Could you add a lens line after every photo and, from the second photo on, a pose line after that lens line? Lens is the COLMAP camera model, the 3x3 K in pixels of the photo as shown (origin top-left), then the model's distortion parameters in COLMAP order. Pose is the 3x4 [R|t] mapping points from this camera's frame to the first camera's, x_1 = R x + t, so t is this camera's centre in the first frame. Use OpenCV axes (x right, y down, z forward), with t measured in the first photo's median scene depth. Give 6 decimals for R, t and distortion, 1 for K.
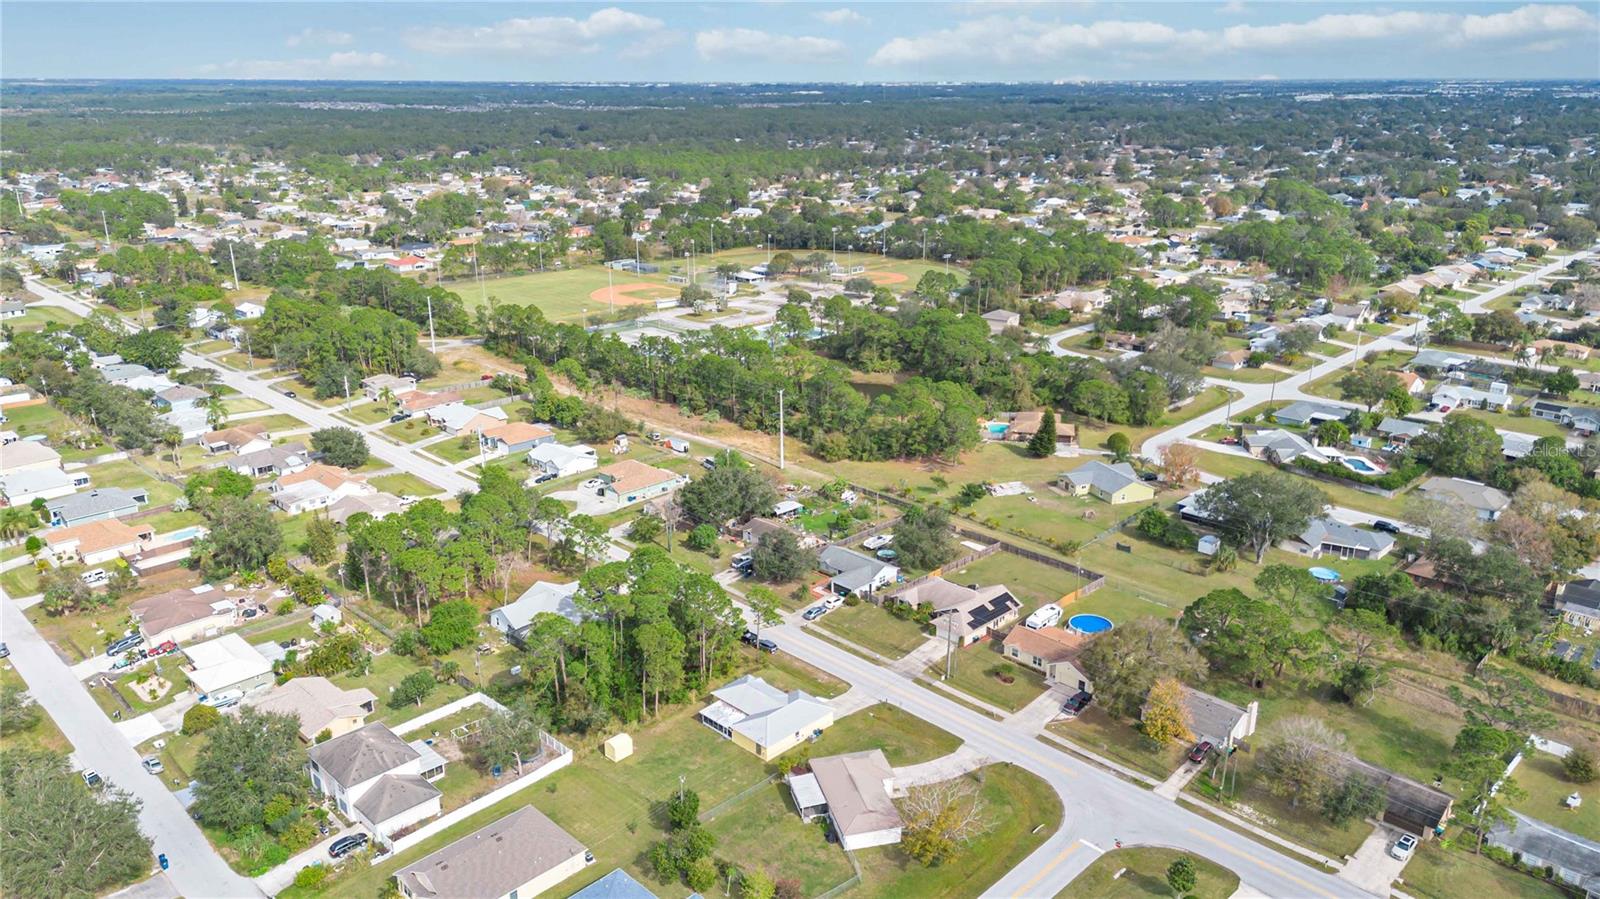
lens RADIAL K [[1106.6, 0, 800.0], [0, 1106.6, 449.5], [0, 0, 1]] dist [0.037459, -0.001482]
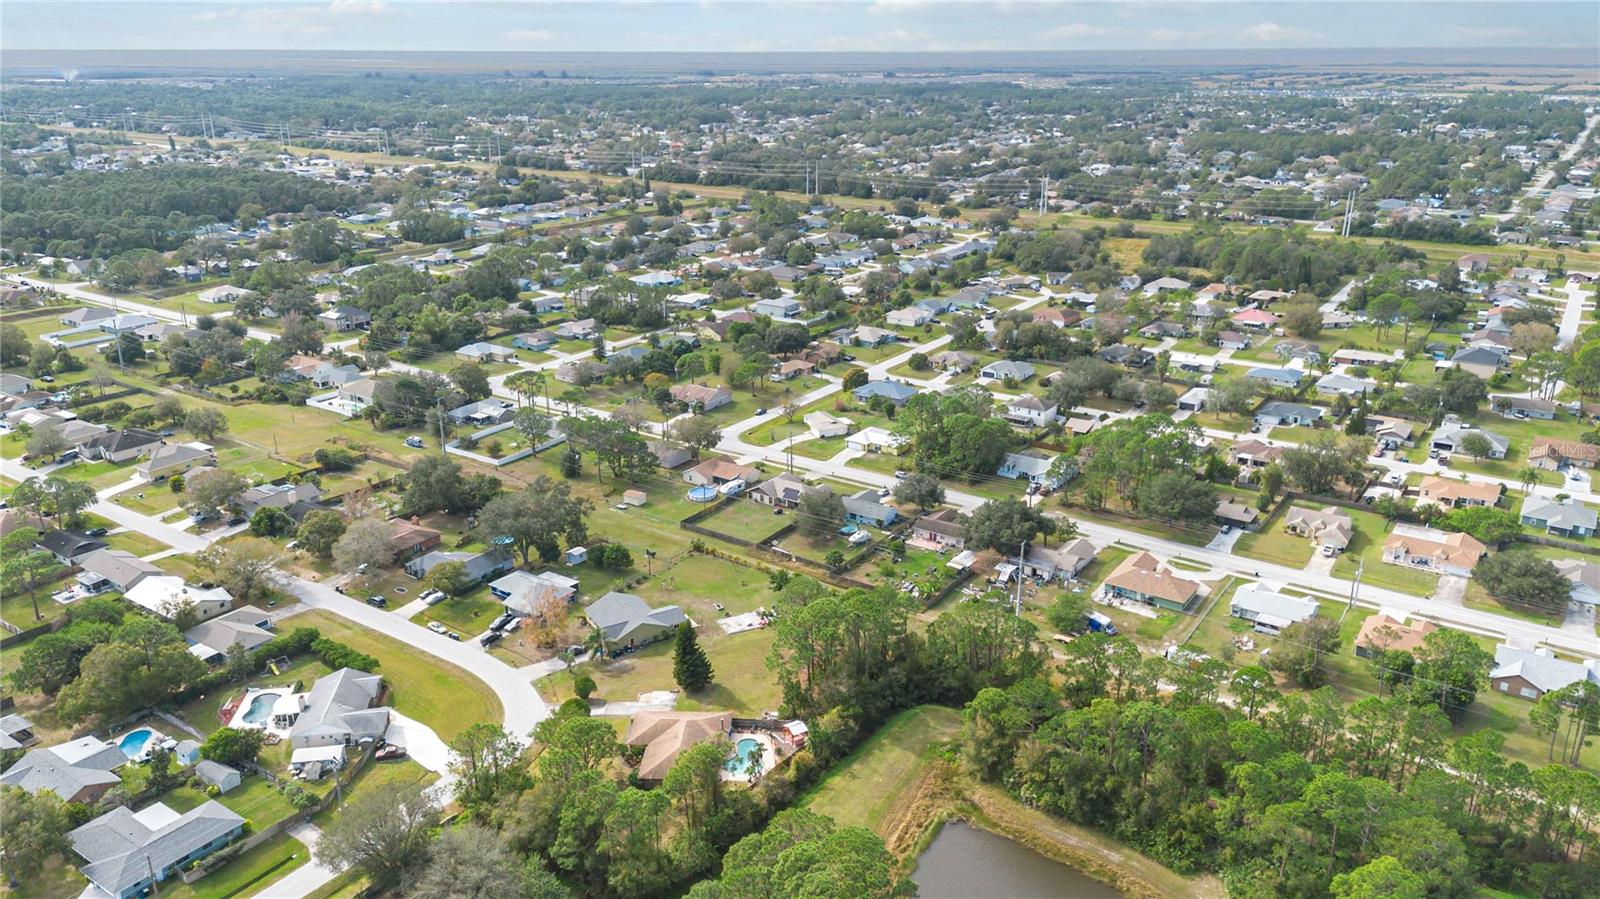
lens RADIAL K [[1106.6, 0, 800.0], [0, 1106.6, 449.5], [0, 0, 1]] dist [0.037459, -0.001482]
pose [[-0.985866, 0.058341, -0.157051, 0.286345], [-0.045220, 0.809956, 0.584744, -0.624351], [0.161319, 0.583581, -0.795870, 1.706743]]
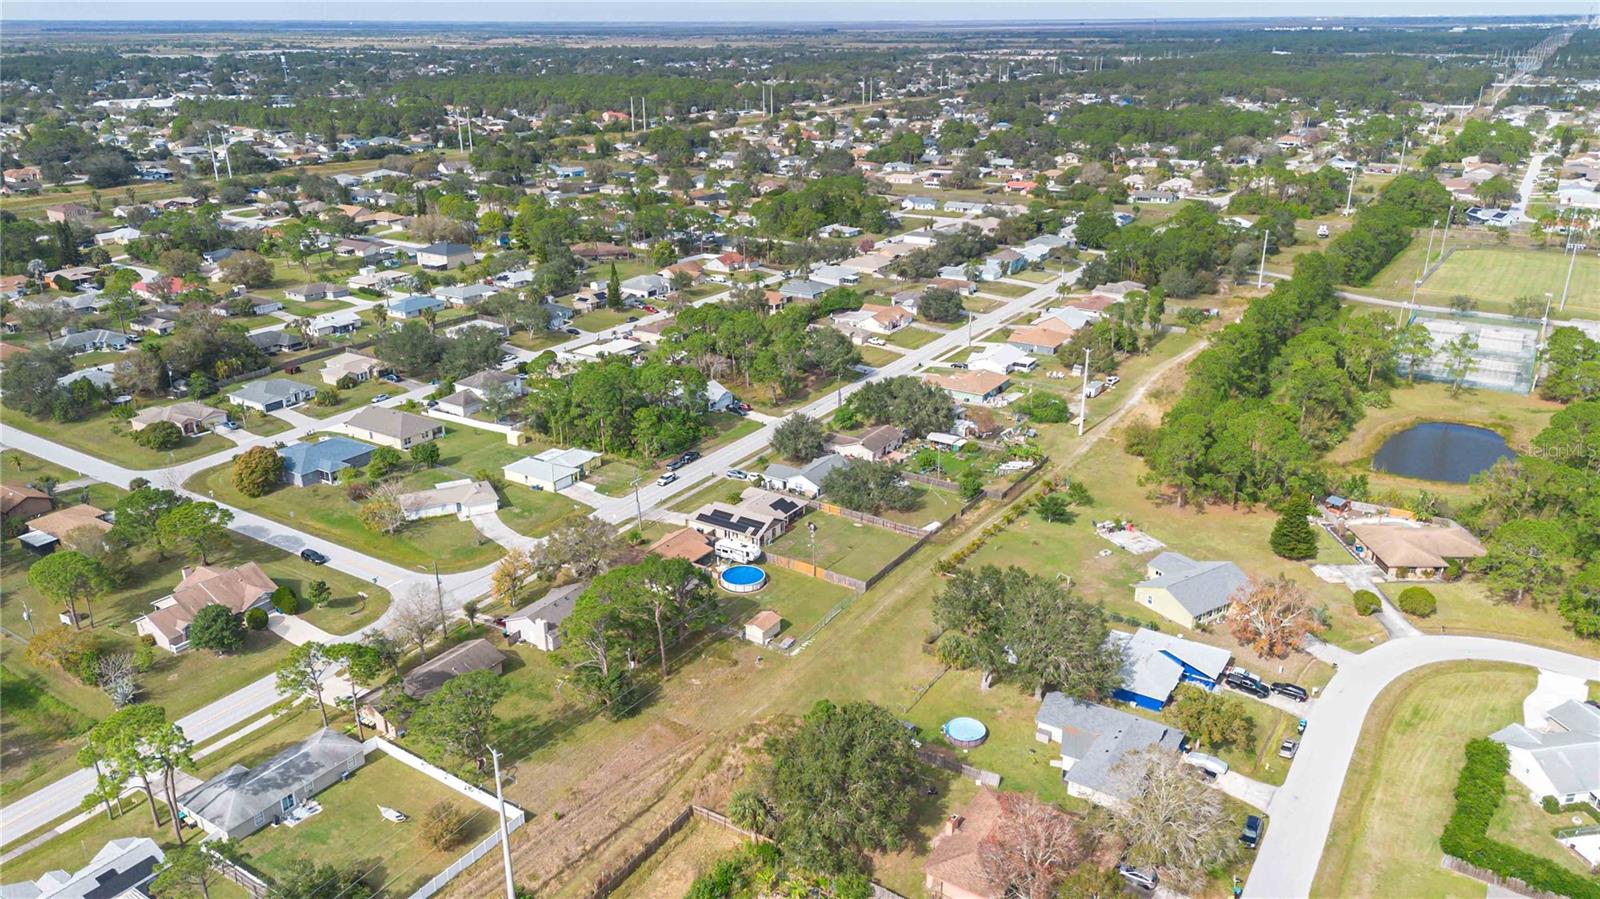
lens RADIAL K [[1106.6, 0, 800.0], [0, 1106.6, 449.5], [0, 0, 1]] dist [0.037459, -0.001482]
pose [[0.197134, 0.350297, -0.915658, 0.882133], [-0.279095, 0.915392, 0.290109, -0.195606], [0.939811, 0.198365, 0.278222, 0.571744]]
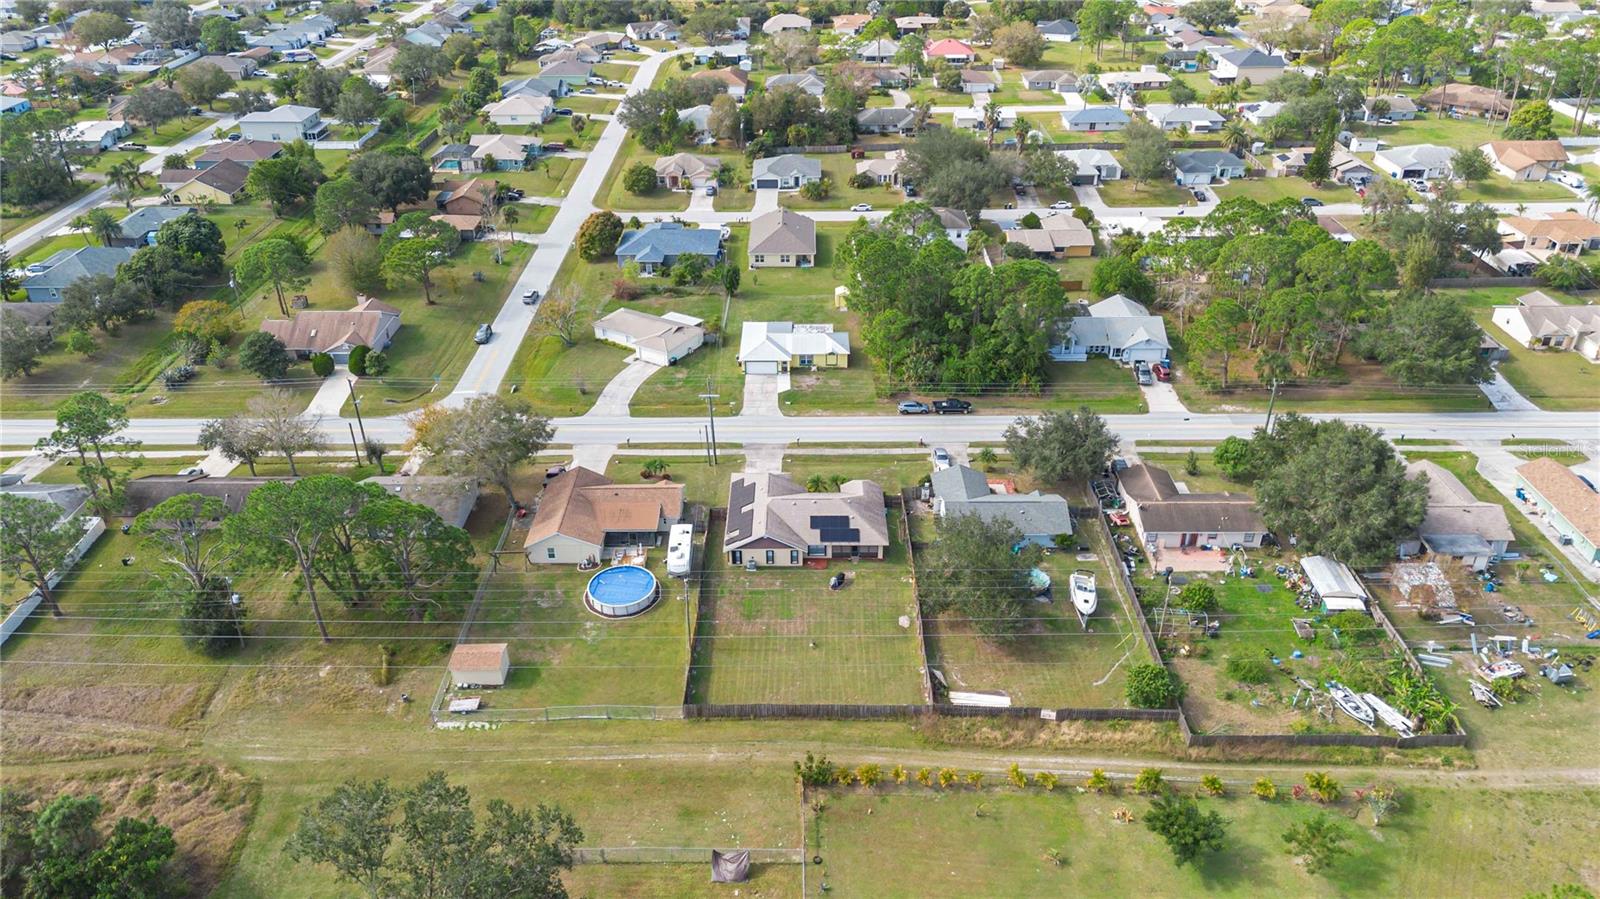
lens RADIAL K [[1106.6, 0, 800.0], [0, 1106.6, 449.5], [0, 0, 1]] dist [0.037459, -0.001482]
pose [[-0.718614, 0.357292, -0.596604, 0.424528], [-0.192427, 0.722253, 0.664321, -0.276059], [0.668256, 0.592193, -0.450268, 1.007698]]
